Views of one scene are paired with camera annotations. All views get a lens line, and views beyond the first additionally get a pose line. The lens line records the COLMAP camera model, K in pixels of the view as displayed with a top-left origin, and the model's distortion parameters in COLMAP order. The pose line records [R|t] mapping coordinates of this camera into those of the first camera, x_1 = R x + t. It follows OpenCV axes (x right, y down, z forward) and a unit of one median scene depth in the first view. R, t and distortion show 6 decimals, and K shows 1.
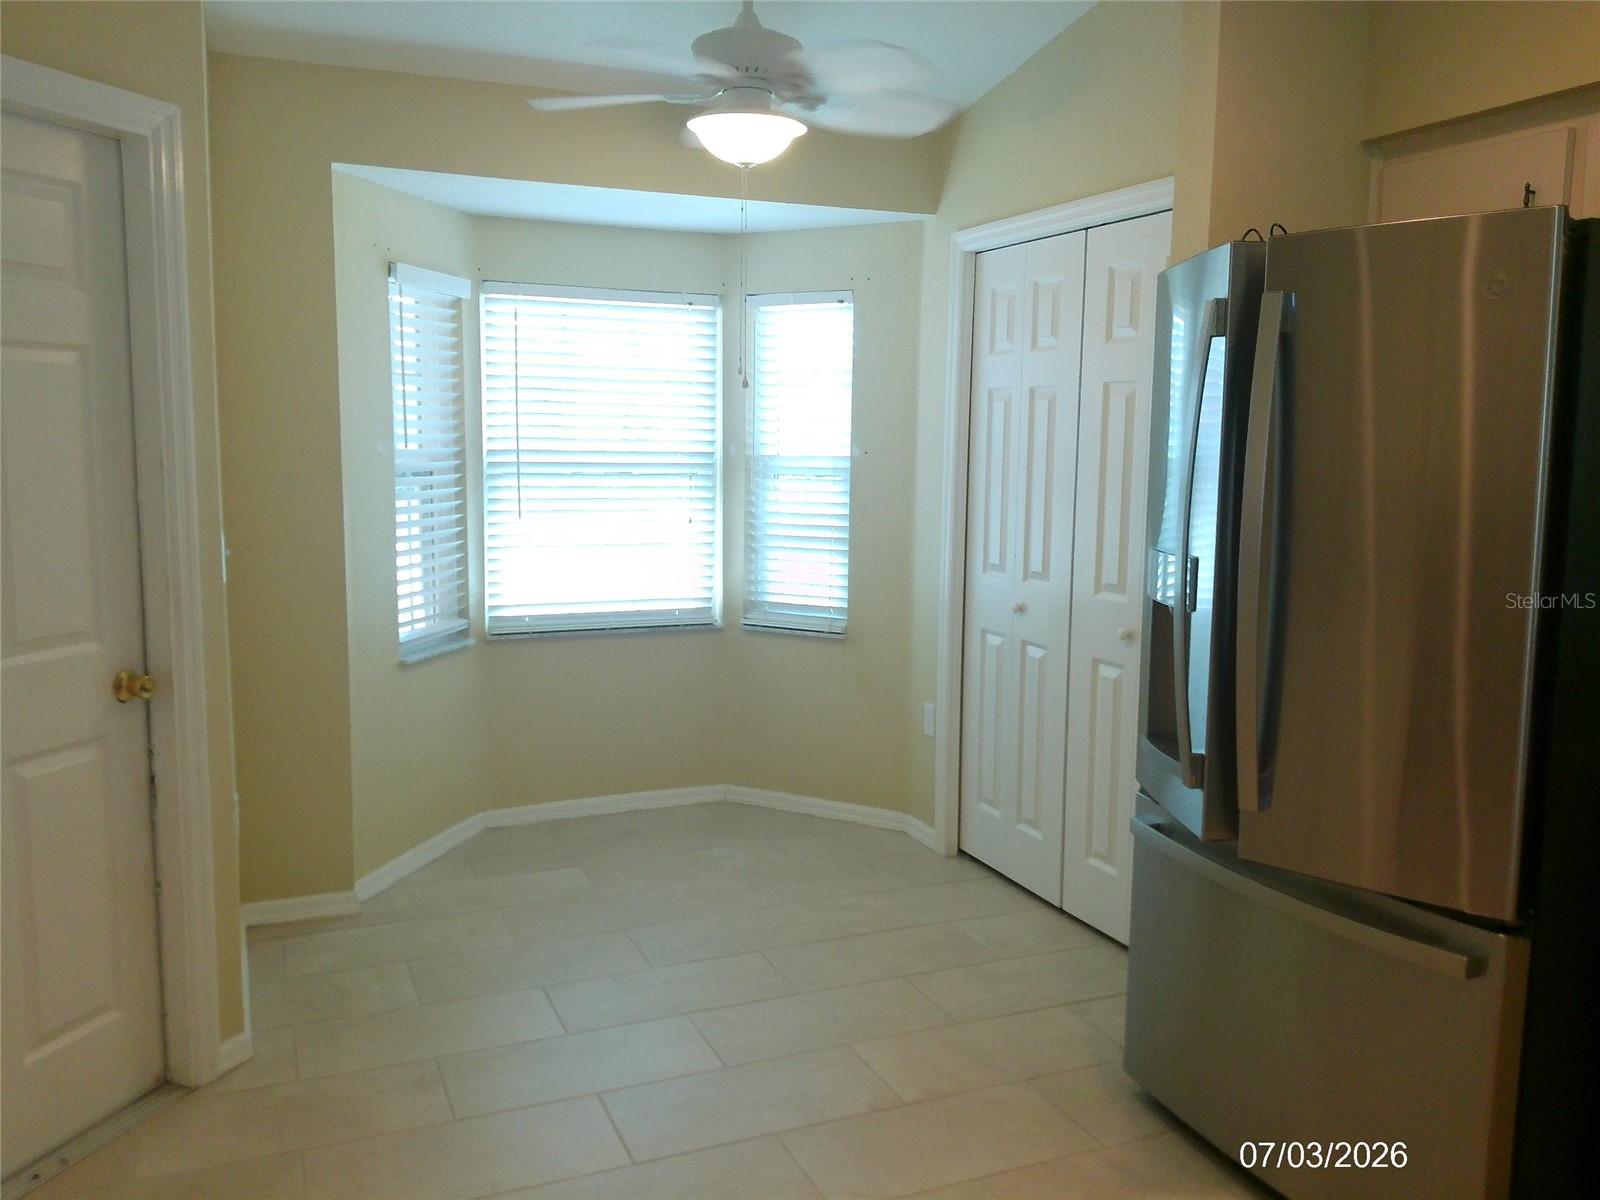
lens RADIAL K [[1306.6, 0, 773.1], [0, 1306.6, 603.1], [0, 0, 1]] dist [0.082480, -0.165845]
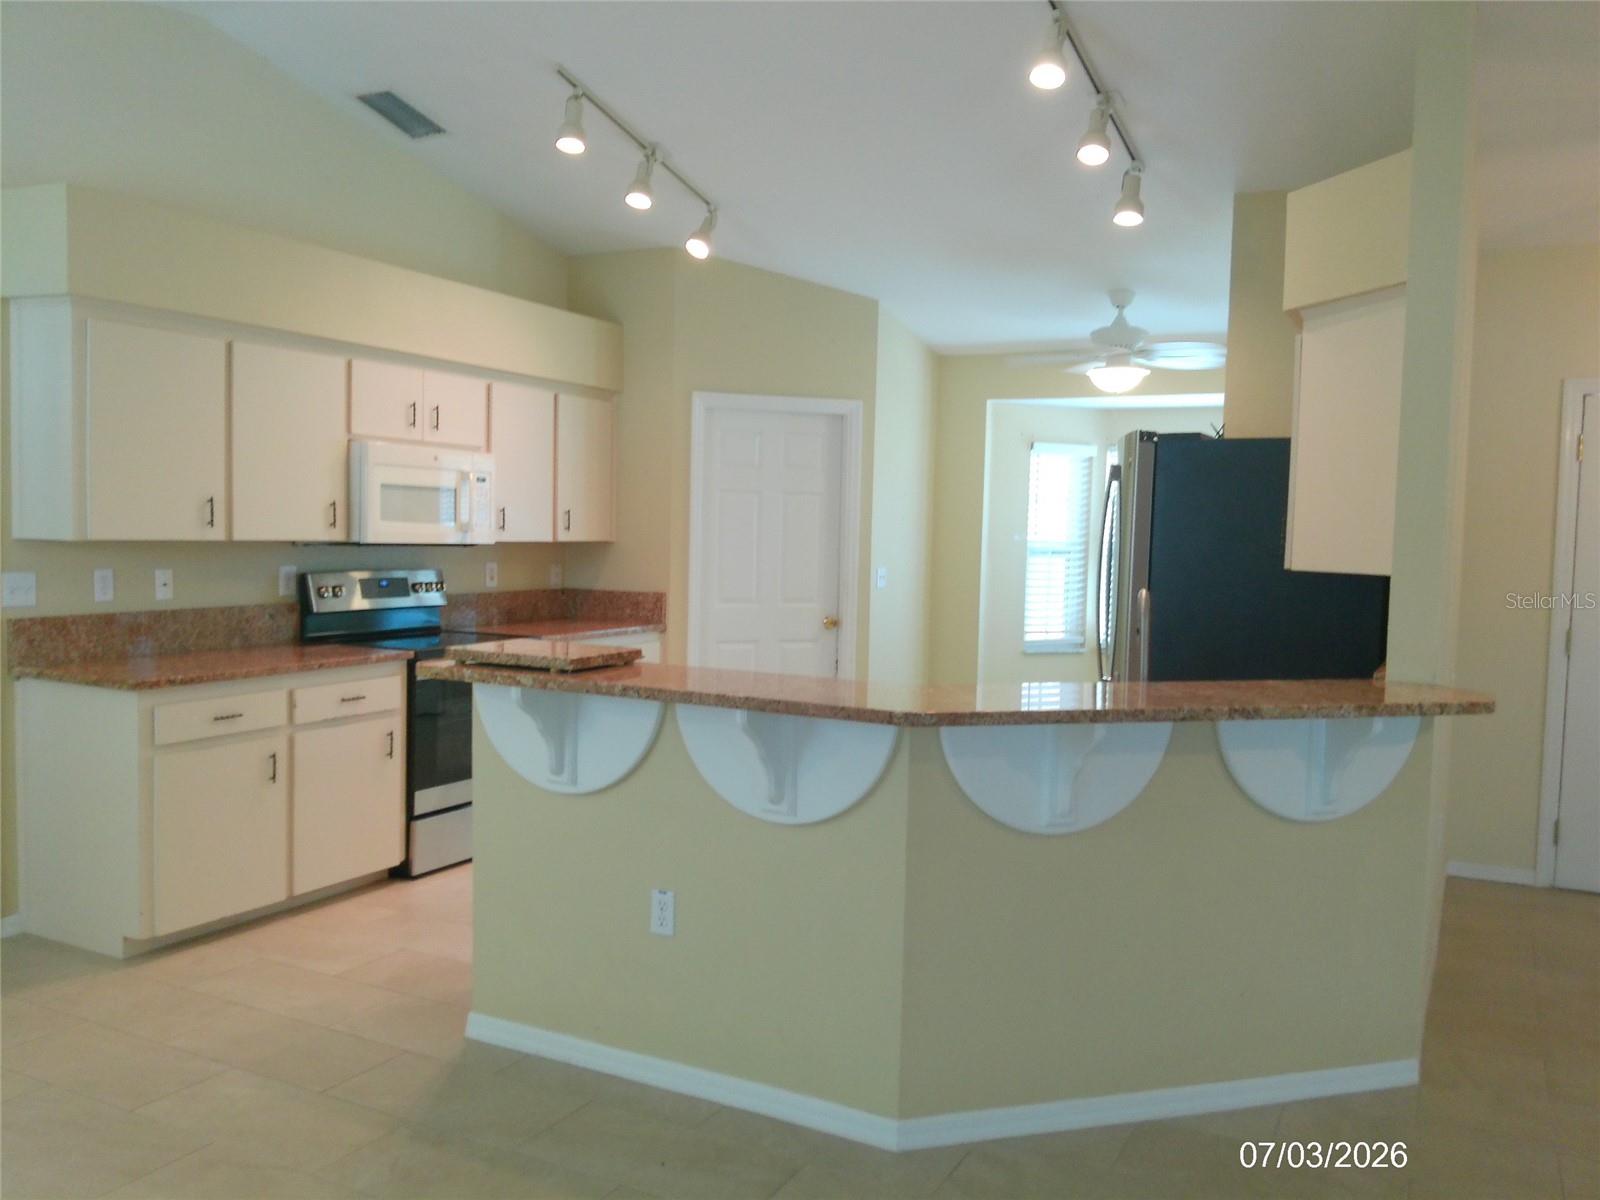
lens RADIAL K [[1306.6, 0, 794.9], [0, 1306.6, 607.0], [0, 0, 1]] dist [0.082480, -0.165845]
pose [[0.651683, 0.052045, -0.756704, 0.931316], [-0.114610, 0.992945, -0.030411, 0.078076], [0.749782, 0.106544, 0.653050, -0.480787]]
